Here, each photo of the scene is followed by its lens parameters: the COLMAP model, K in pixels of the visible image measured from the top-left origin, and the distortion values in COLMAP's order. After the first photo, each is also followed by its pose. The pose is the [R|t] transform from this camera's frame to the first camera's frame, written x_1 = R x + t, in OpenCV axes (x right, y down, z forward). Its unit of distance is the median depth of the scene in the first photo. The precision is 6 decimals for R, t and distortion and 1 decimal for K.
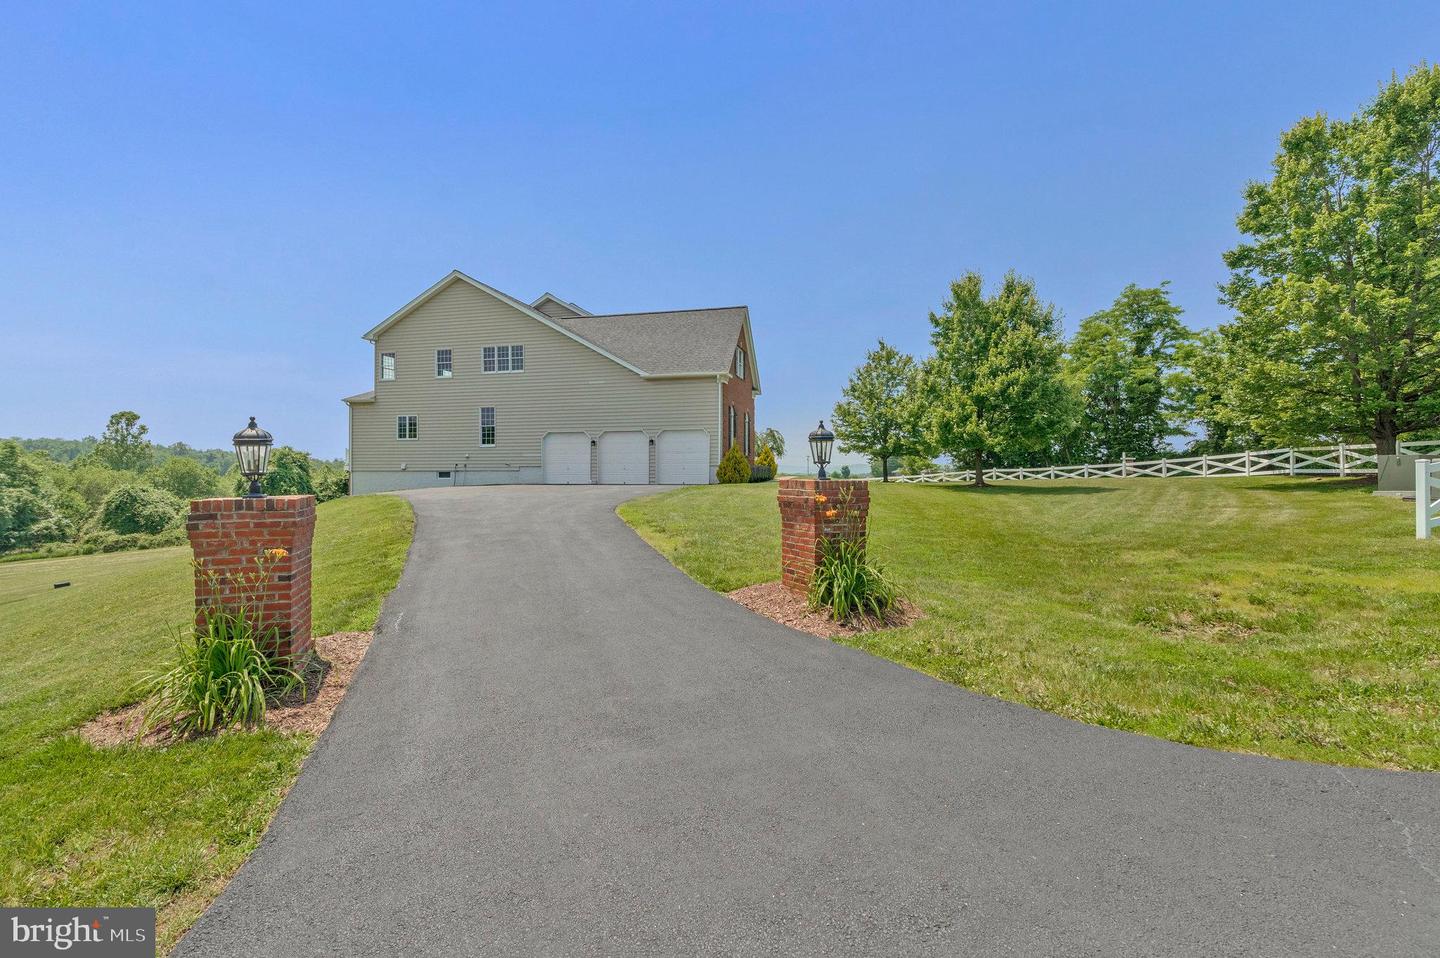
lens RADIAL K [[662.5, 0, 714.4], [0, 662.5, 480.4], [0, 0, 1]] dist [-0.005790, -0.000550]
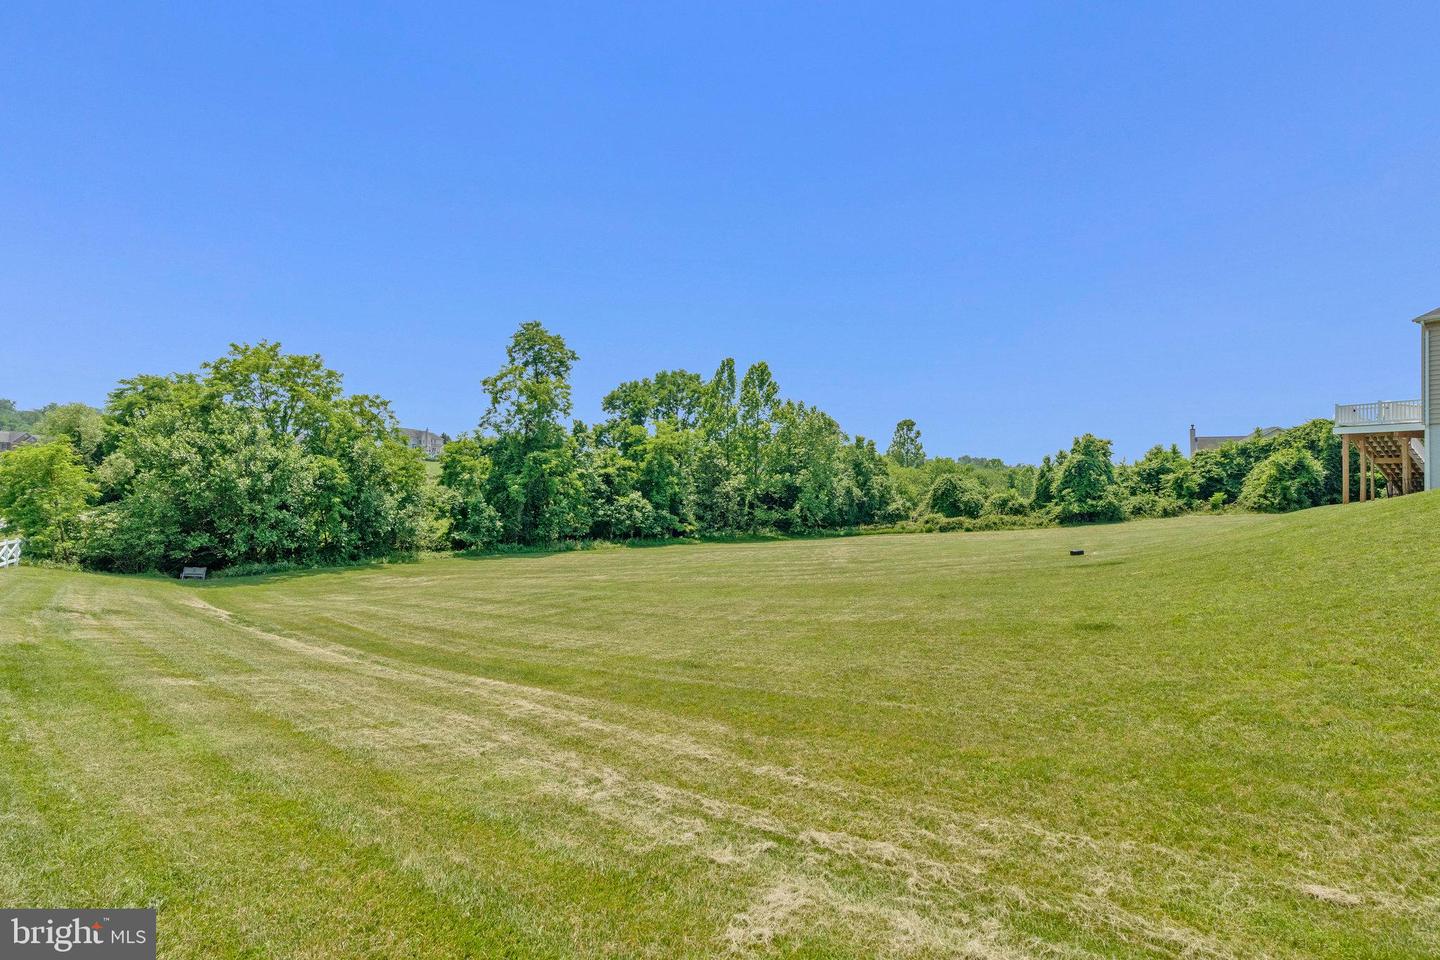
lens RADIAL K [[662.5, 0, 718.0], [0, 662.5, 482.7], [0, 0, 1]] dist [-0.005790, -0.000550]
pose [[0.587908, 0.002972, -0.808922, -0.218542], [-0.005471, 0.999985, -0.000302, 0.025667], [0.808909, 0.004603, 0.587915, 0.013284]]
